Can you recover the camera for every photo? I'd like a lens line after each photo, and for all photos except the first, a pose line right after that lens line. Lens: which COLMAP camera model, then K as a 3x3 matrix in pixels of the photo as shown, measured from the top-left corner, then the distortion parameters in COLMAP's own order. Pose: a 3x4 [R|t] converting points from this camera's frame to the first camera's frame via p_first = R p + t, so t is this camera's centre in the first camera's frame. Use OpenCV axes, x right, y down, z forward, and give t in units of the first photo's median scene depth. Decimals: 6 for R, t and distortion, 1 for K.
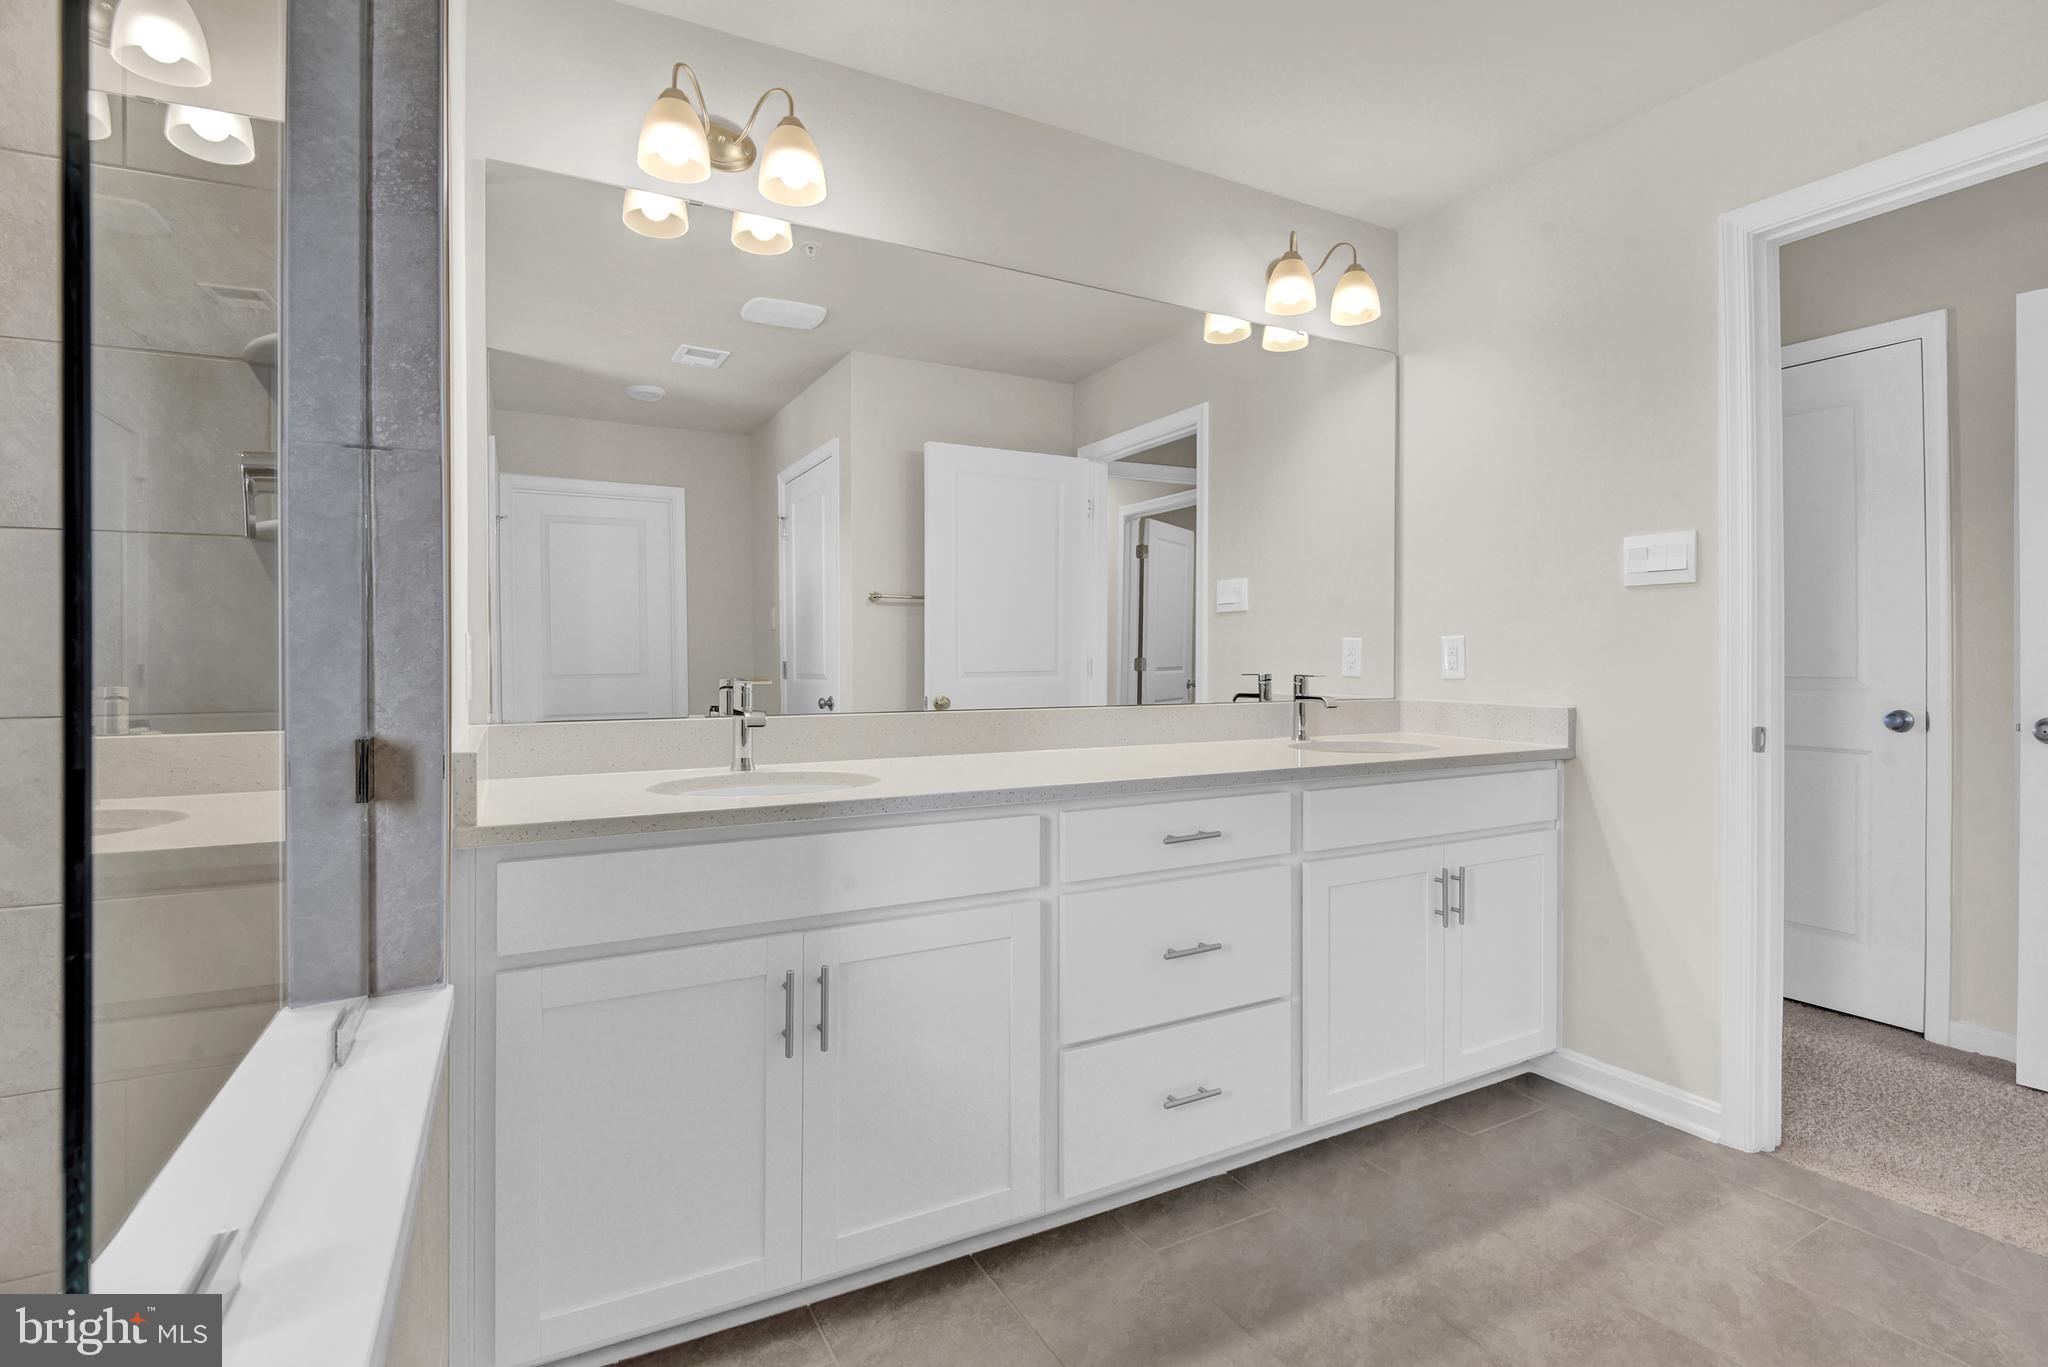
lens RADIAL K [[975.5, 0, 1024.0], [0, 975.5, 683.5], [0, 0, 1]] dist [-0.044017, -0.000291]
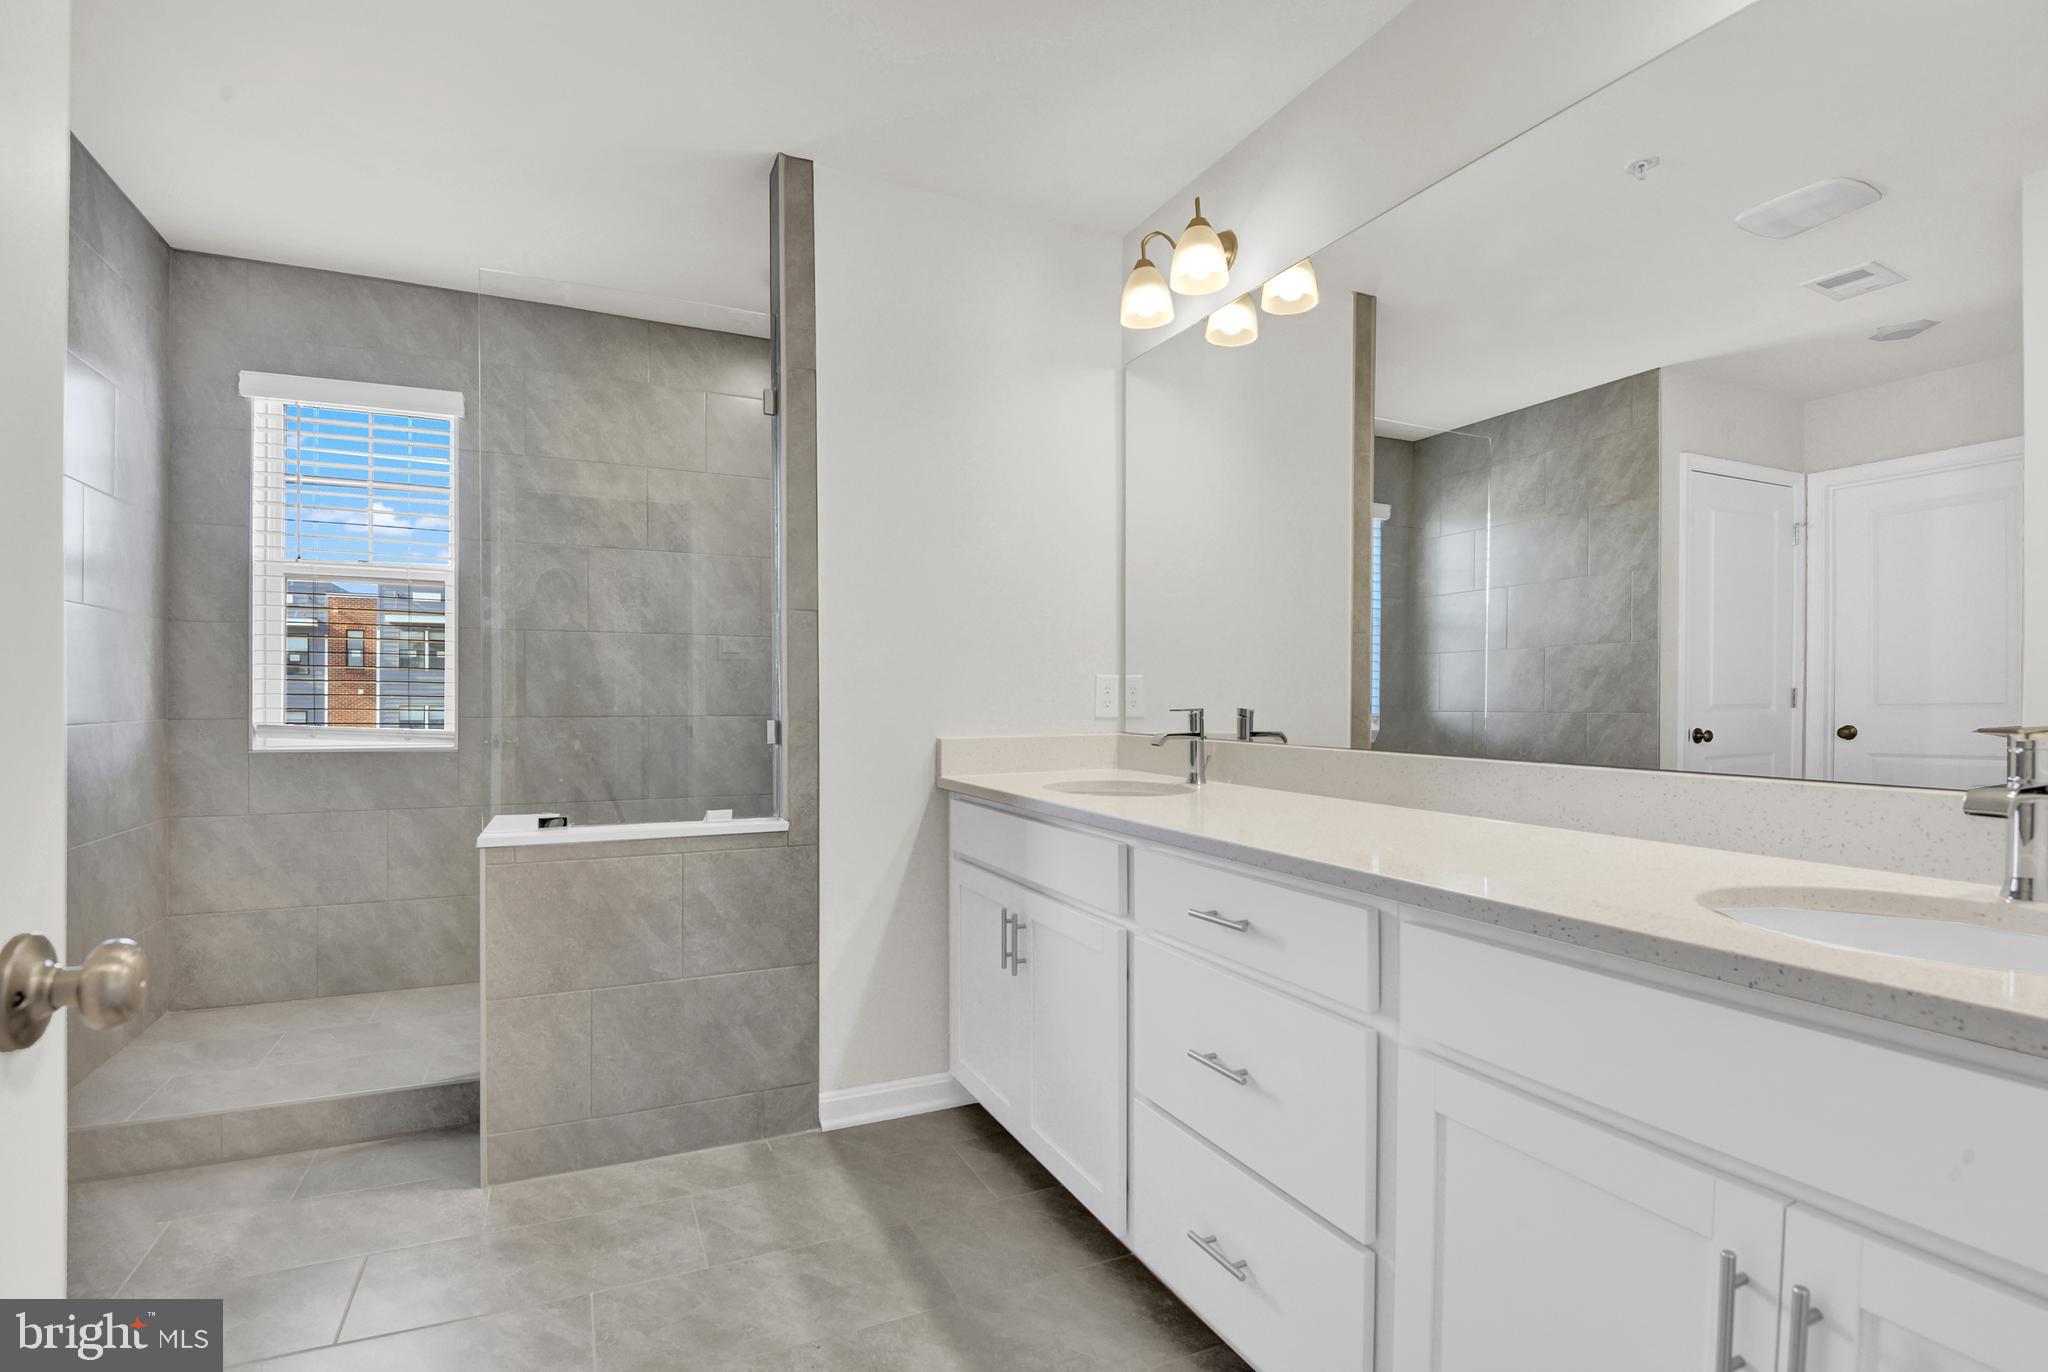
lens RADIAL K [[975.5, 0, 1024.0], [0, 975.5, 686.0], [0, 0, 1]] dist [-0.044017, -0.000291]
pose [[-0.056130, 0.003429, -0.998418, 0.960459], [-0.014363, 0.999888, 0.004241, -0.024254], [0.998320, 0.014578, -0.056074, 0.906187]]
